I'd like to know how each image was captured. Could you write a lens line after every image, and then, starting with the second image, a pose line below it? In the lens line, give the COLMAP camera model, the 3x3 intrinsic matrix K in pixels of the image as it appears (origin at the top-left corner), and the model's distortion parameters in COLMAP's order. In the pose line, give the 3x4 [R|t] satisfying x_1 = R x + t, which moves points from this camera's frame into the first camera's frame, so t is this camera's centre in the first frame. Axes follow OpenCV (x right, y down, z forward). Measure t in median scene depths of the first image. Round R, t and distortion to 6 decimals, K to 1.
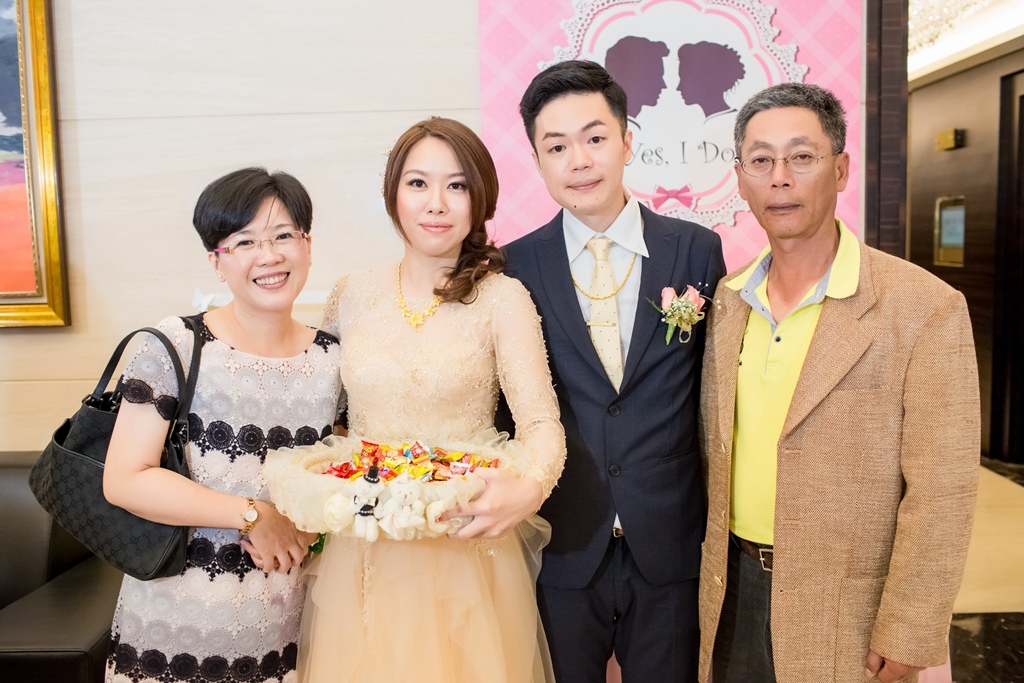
lens RADIAL K [[982.5, 0, 512.0], [0, 982.5, 341.5], [0, 0, 1]] dist [-0.106772, 0.143025]
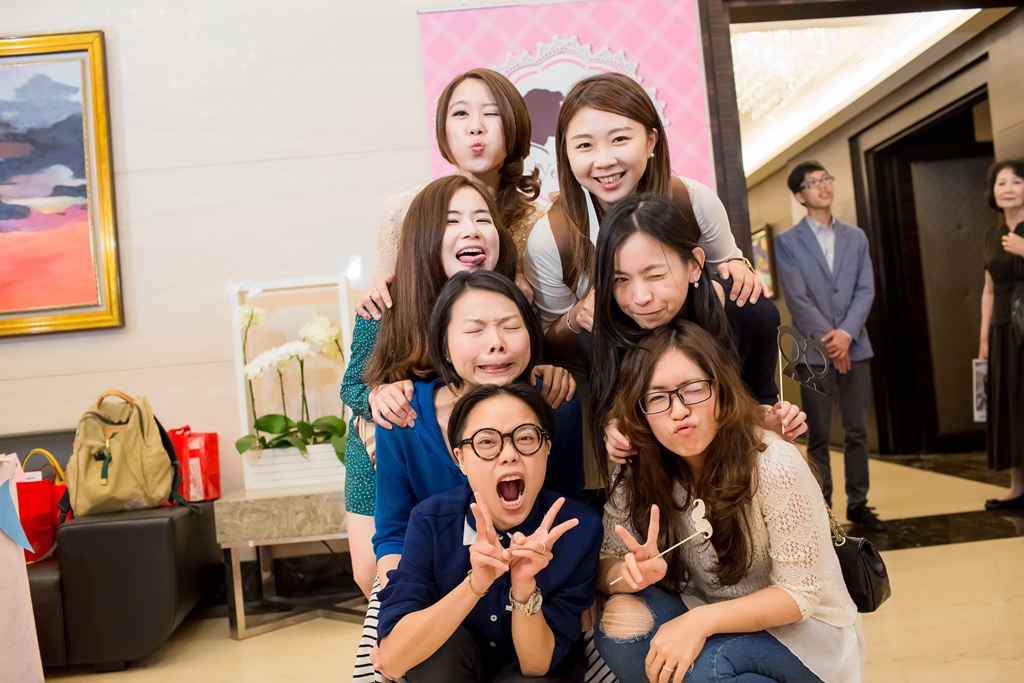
lens RADIAL K [[982.5, 0, 512.0], [0, 982.5, 341.5], [0, 0, 1]] dist [-0.106772, 0.143025]
pose [[0.995883, -0.067346, 0.060683, -0.020137], [0.074973, 0.988179, -0.133717, 0.222249], [-0.050960, 0.137716, 0.989160, -0.317123]]
